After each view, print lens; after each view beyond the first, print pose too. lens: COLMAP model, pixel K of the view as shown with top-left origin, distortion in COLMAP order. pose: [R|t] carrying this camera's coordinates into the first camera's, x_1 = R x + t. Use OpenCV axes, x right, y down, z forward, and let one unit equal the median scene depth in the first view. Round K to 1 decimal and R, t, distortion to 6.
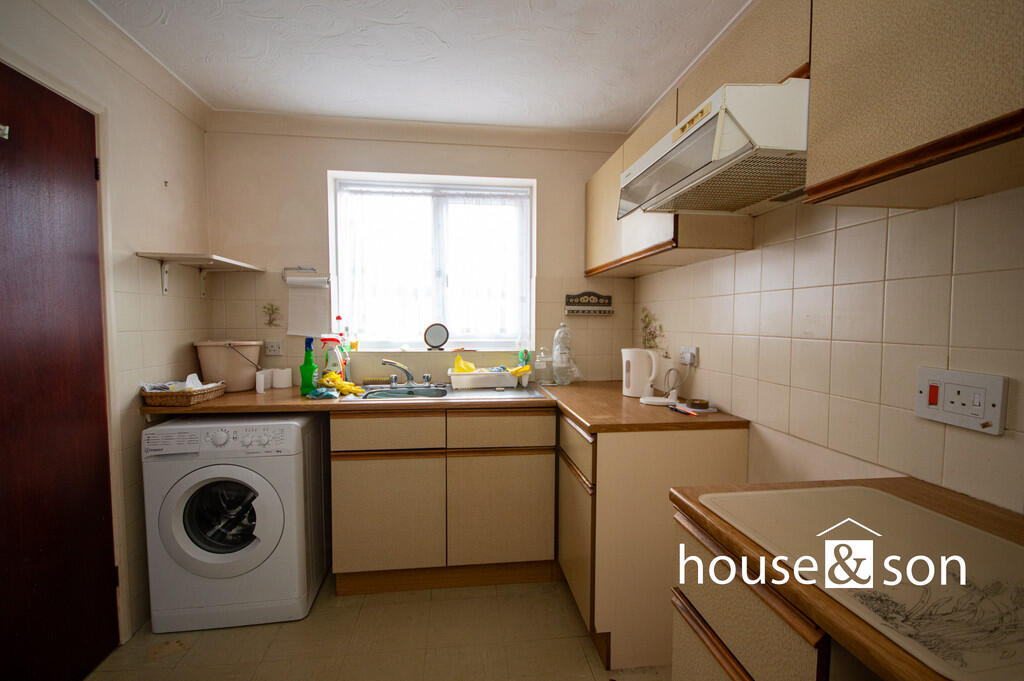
lens RADIAL K [[450.6, 0, 515.3], [0, 450.6, 342.1], [0, 0, 1]] dist [0.000024, -0.000039]
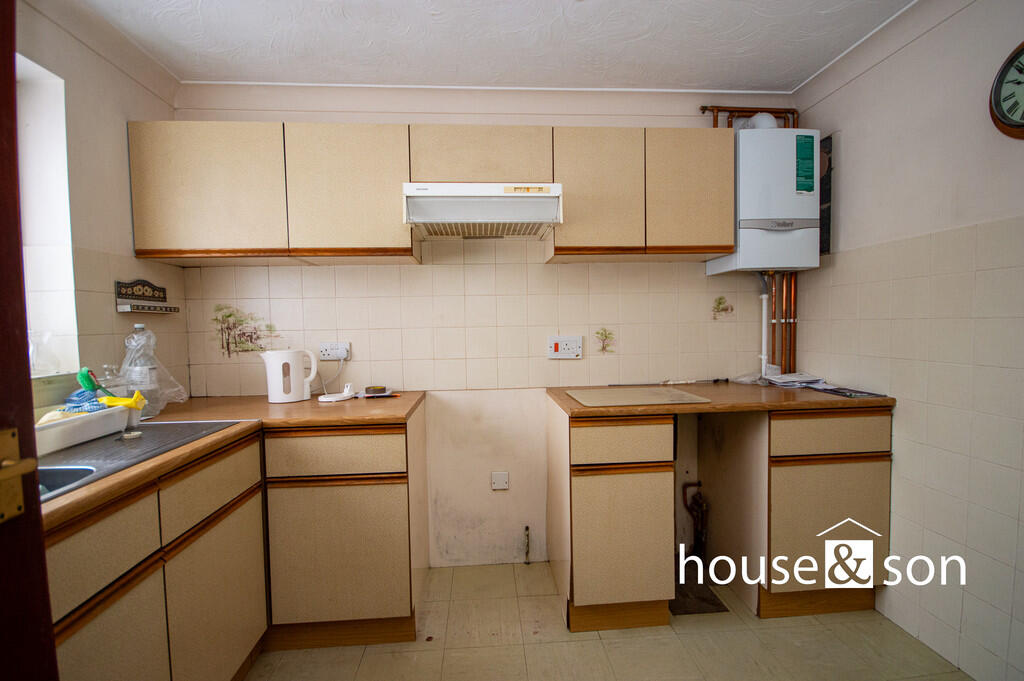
lens RADIAL K [[450.6, 0, 515.7], [0, 450.6, 342.2], [0, 0, 1]] dist [0.000024, -0.000039]
pose [[0.053367, -0.046486, 0.997492, -0.506395], [0.065760, 0.996911, 0.042941, -0.007871], [-0.996407, 0.063304, 0.056259, 0.397578]]
